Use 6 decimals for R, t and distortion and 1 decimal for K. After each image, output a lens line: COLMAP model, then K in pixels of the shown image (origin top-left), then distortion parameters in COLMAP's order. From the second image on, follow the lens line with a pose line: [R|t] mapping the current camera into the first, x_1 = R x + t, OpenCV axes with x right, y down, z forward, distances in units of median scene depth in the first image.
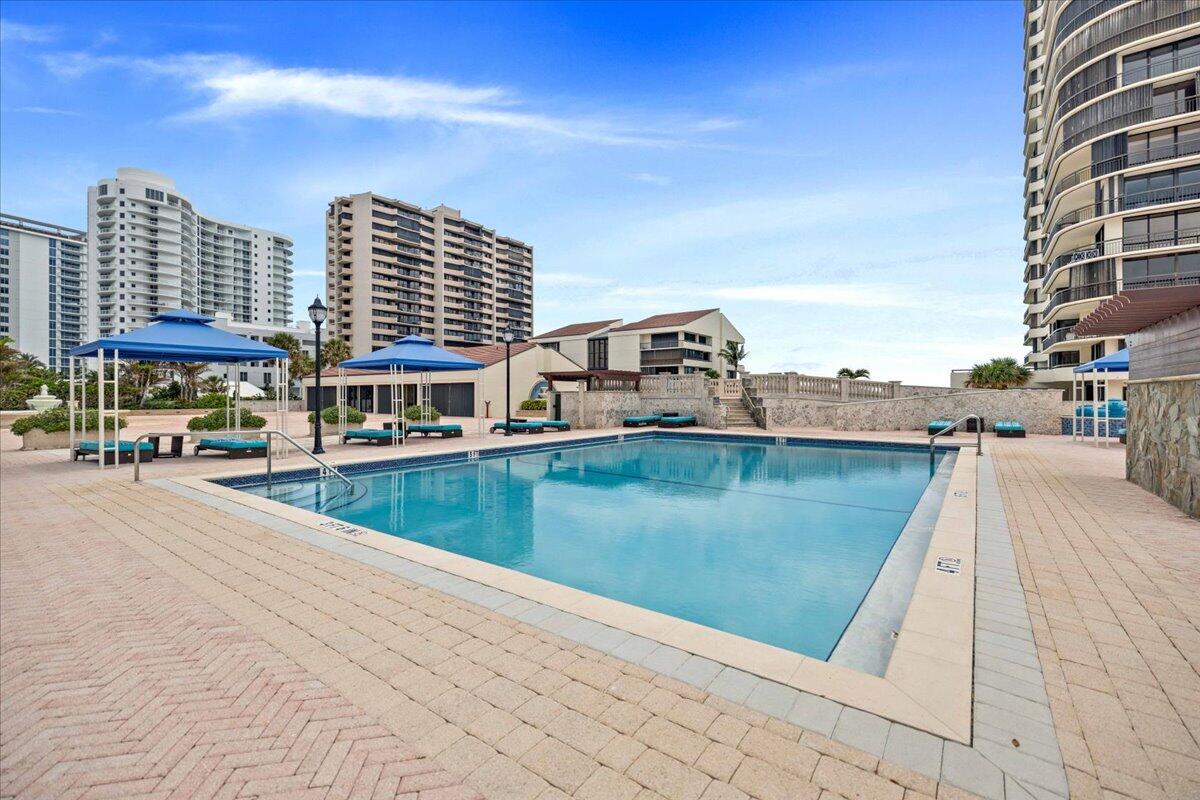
lens RADIAL K [[496.7, 0, 592.5], [0, 496.7, 398.7], [0, 0, 1]] dist [-0.005025, 0.000337]
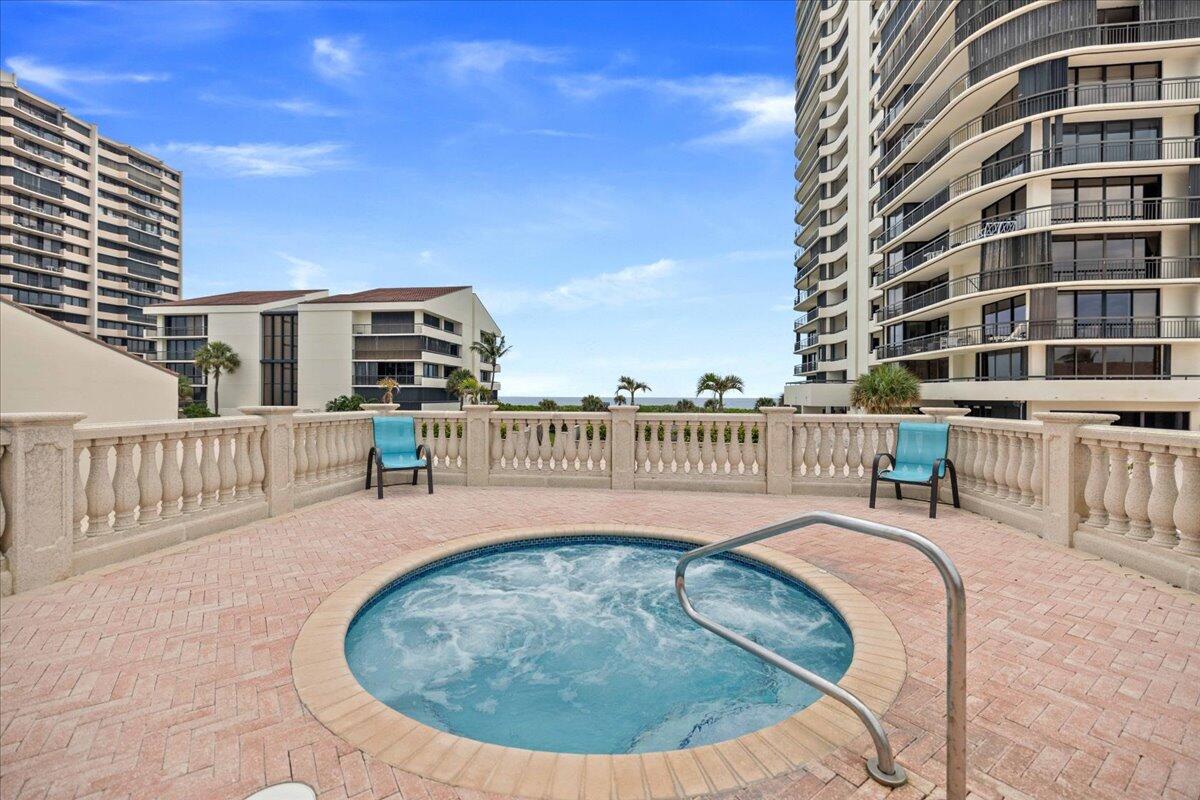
lens RADIAL K [[496.7, 0, 587.1], [0, 496.7, 400.5], [0, 0, 1]] dist [-0.005025, 0.000337]
pose [[0.873599, -0.000242, 0.486646, 0.032651], [-0.002565, 0.999984, 0.005102, -0.011207], [-0.486639, -0.005705, 0.873584, 0.194269]]
